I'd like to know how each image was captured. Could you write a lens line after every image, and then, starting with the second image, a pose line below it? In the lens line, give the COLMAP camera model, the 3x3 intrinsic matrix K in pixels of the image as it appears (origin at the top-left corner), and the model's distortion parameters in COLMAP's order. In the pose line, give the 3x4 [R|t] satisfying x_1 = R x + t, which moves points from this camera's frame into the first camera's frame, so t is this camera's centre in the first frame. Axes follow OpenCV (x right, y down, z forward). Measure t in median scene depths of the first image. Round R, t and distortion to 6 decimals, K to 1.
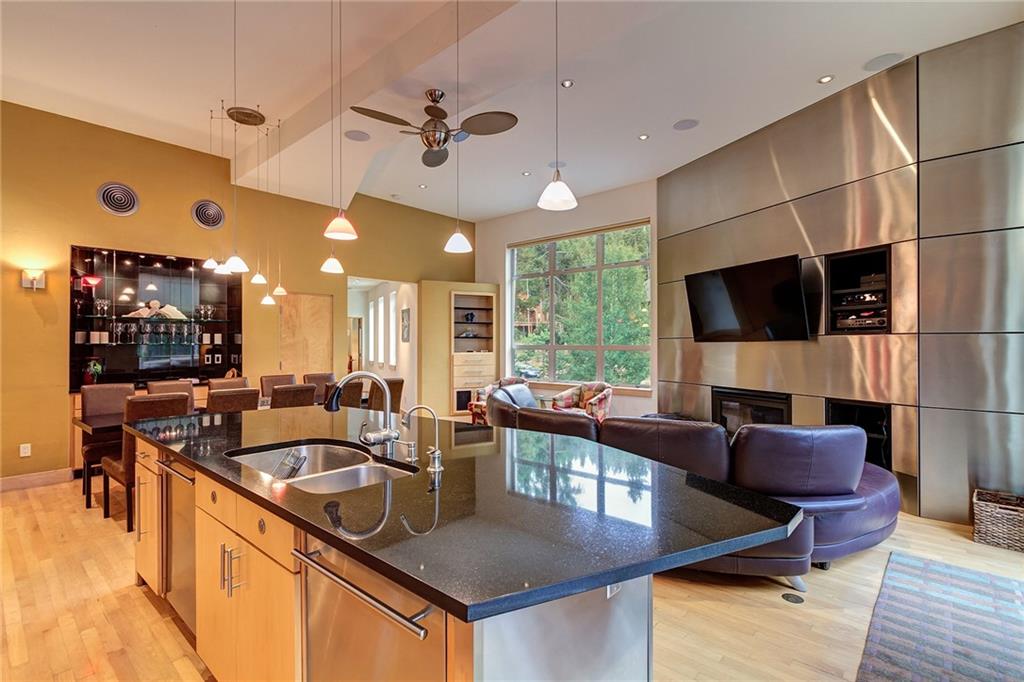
lens RADIAL K [[482.1, 0, 512.0], [0, 482.1, 341.0], [0, 0, 1]] dist [0.010380, -0.000221]
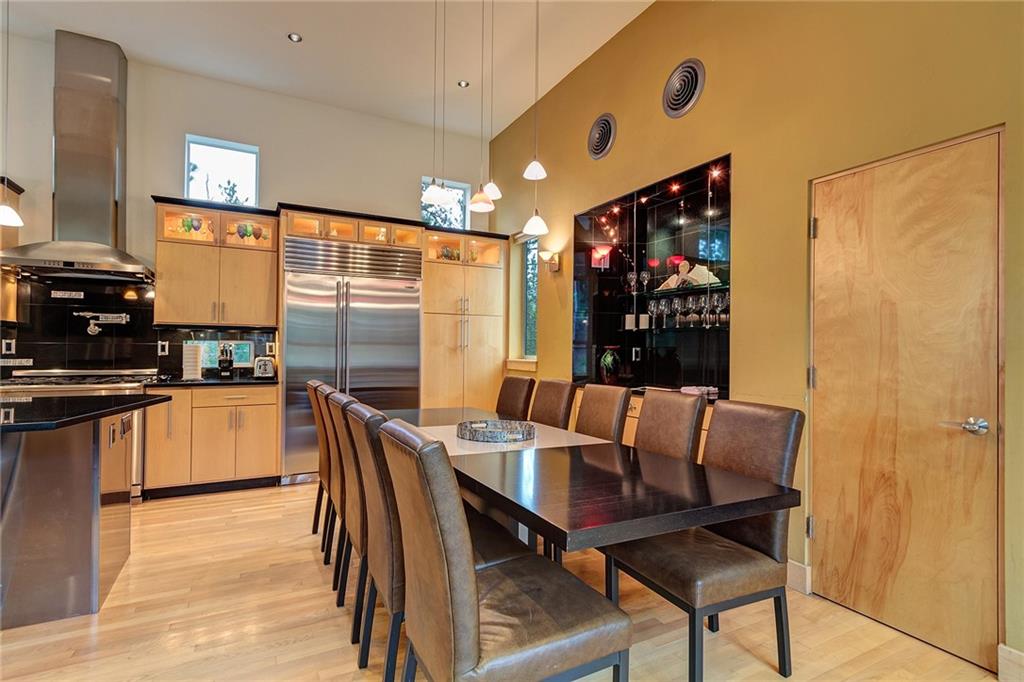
lens RADIAL K [[516.5, 0, 512.0], [0, 516.5, 341.0], [0, 0, 1]] dist [-0.000369, 0.000180]
pose [[-0.328324, -0.011068, -0.944500, -0.023004], [0.018362, 0.999668, -0.018098, 0.029923], [0.944387, -0.023285, -0.328012, 1.042531]]
